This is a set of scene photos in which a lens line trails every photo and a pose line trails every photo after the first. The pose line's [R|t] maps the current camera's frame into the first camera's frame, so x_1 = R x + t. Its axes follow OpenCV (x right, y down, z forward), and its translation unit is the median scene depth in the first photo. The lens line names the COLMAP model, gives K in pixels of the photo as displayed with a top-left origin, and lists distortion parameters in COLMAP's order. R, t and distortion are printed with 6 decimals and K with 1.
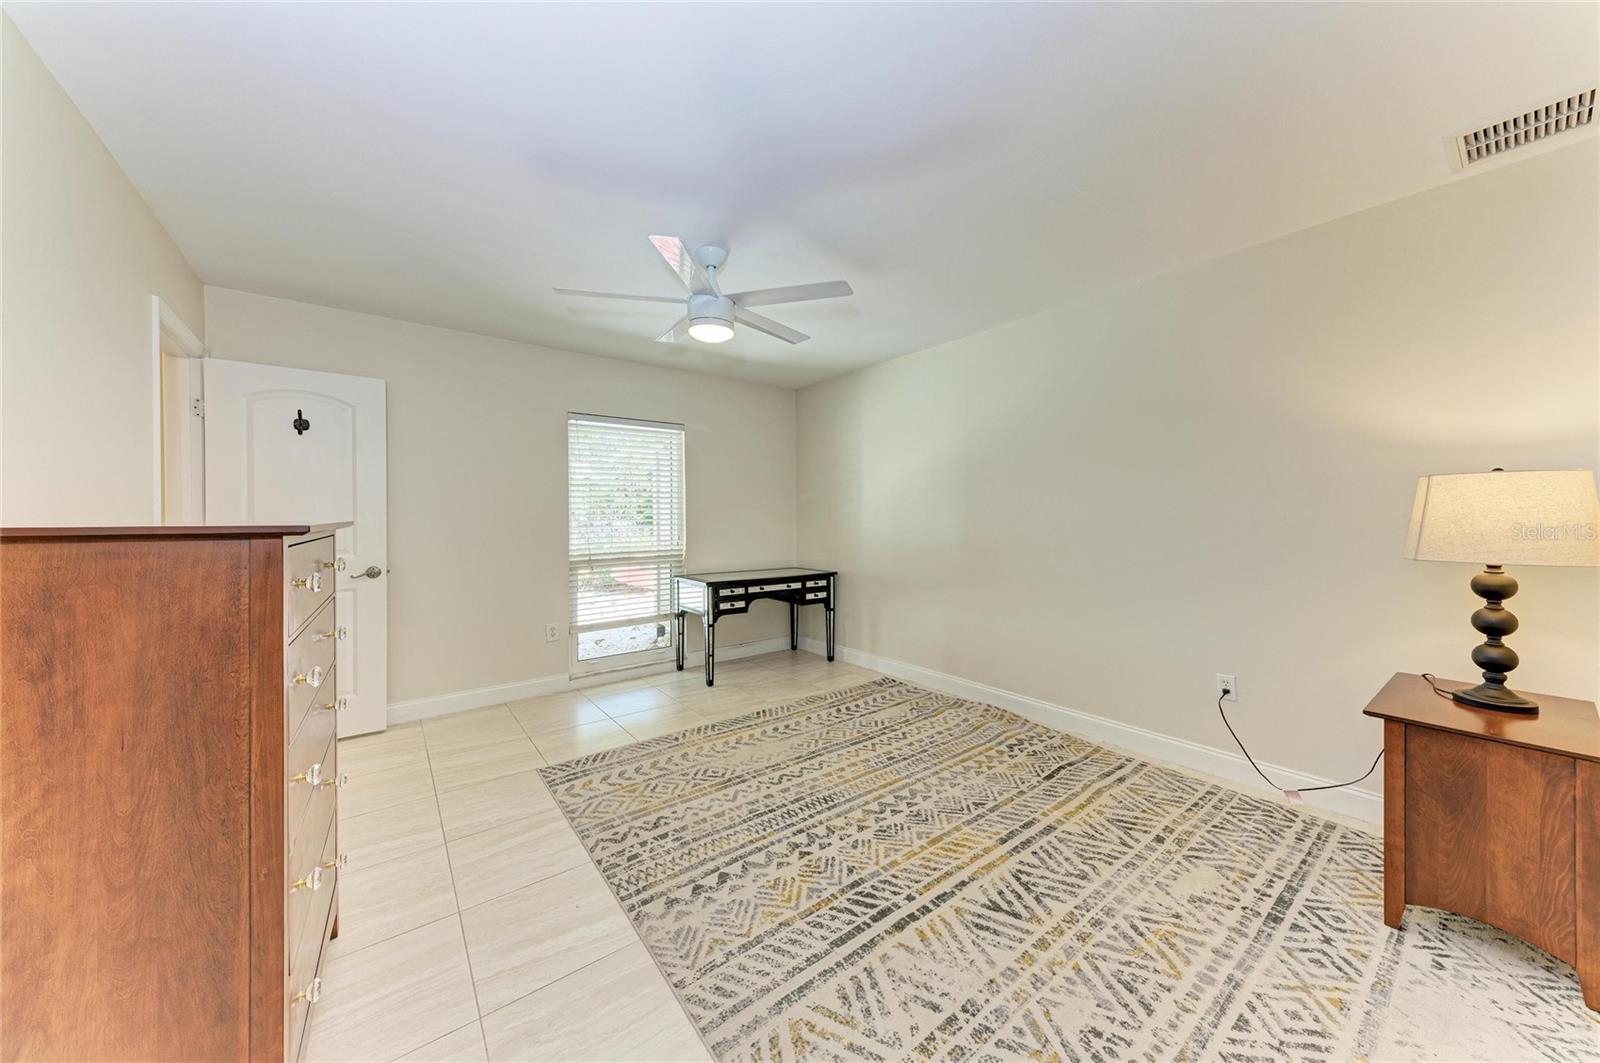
lens RADIAL K [[545.8, 0, 799.3], [0, 545.8, 525.0], [0, 0, 1]] dist [0.008431, -0.001053]
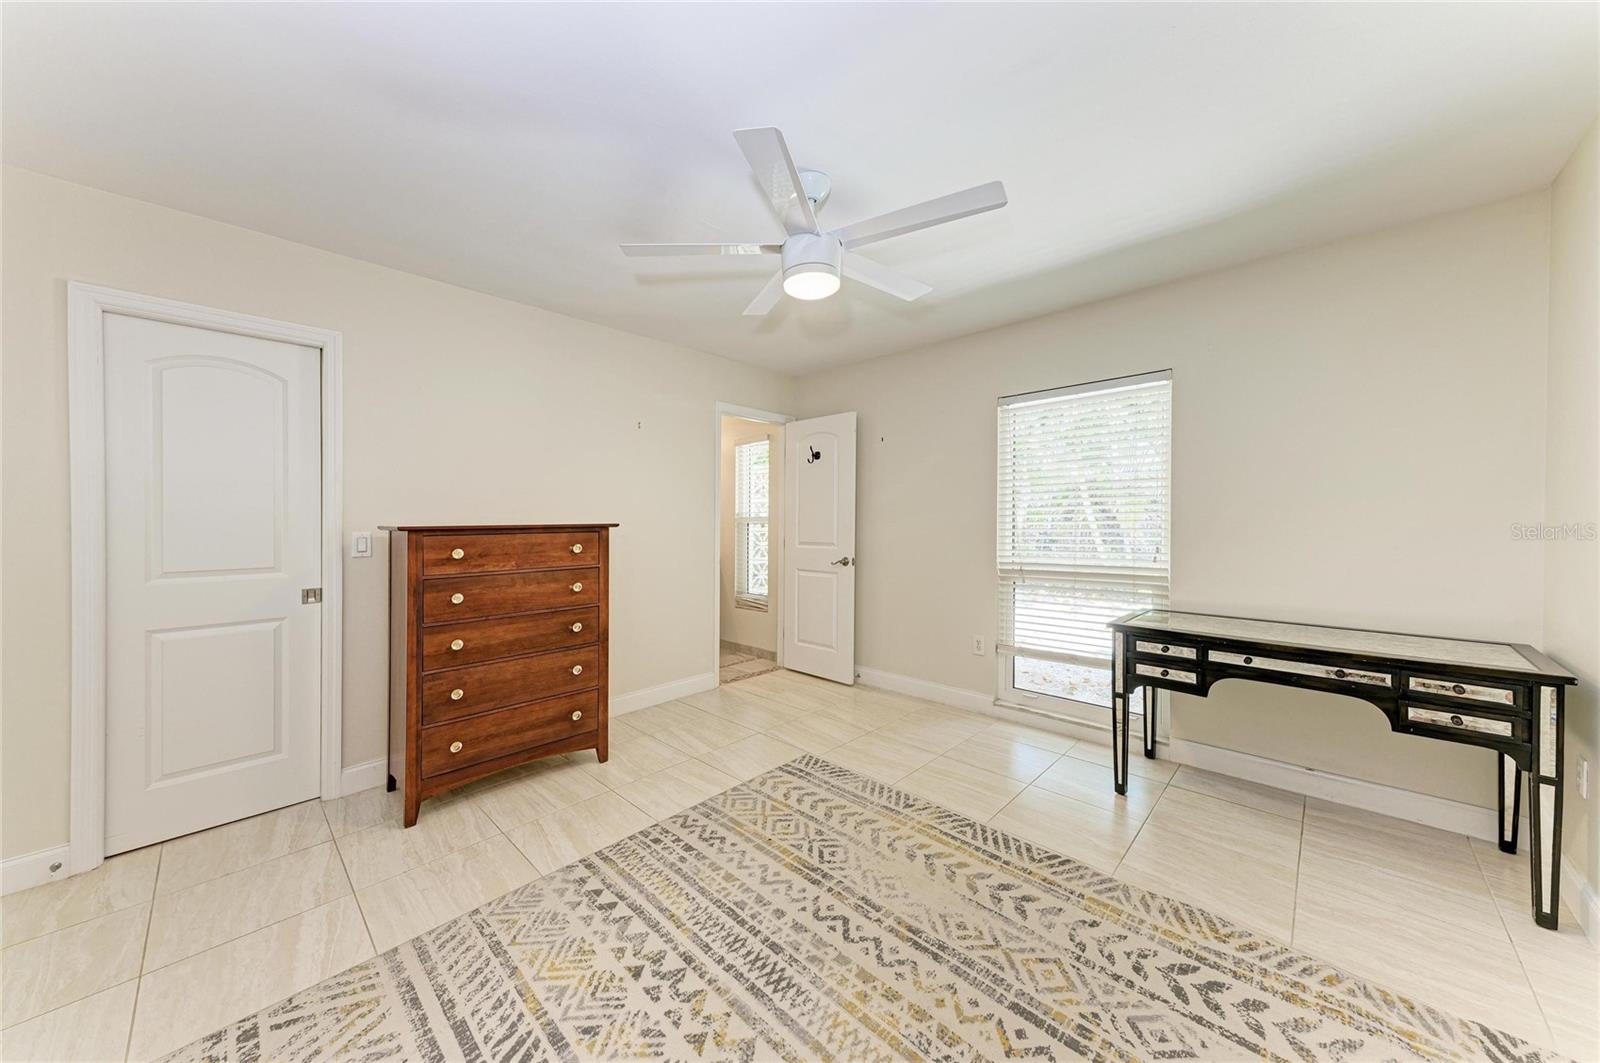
lens RADIAL K [[545.8, 0, 798.9], [0, 545.8, 523.3], [0, 0, 1]] dist [0.008431, -0.001053]
pose [[0.154884, 0.008784, -0.987894, 0.561941], [-0.007822, 0.999940, 0.007665, -0.015952], [0.987902, 0.006540, 0.154943, 0.787991]]
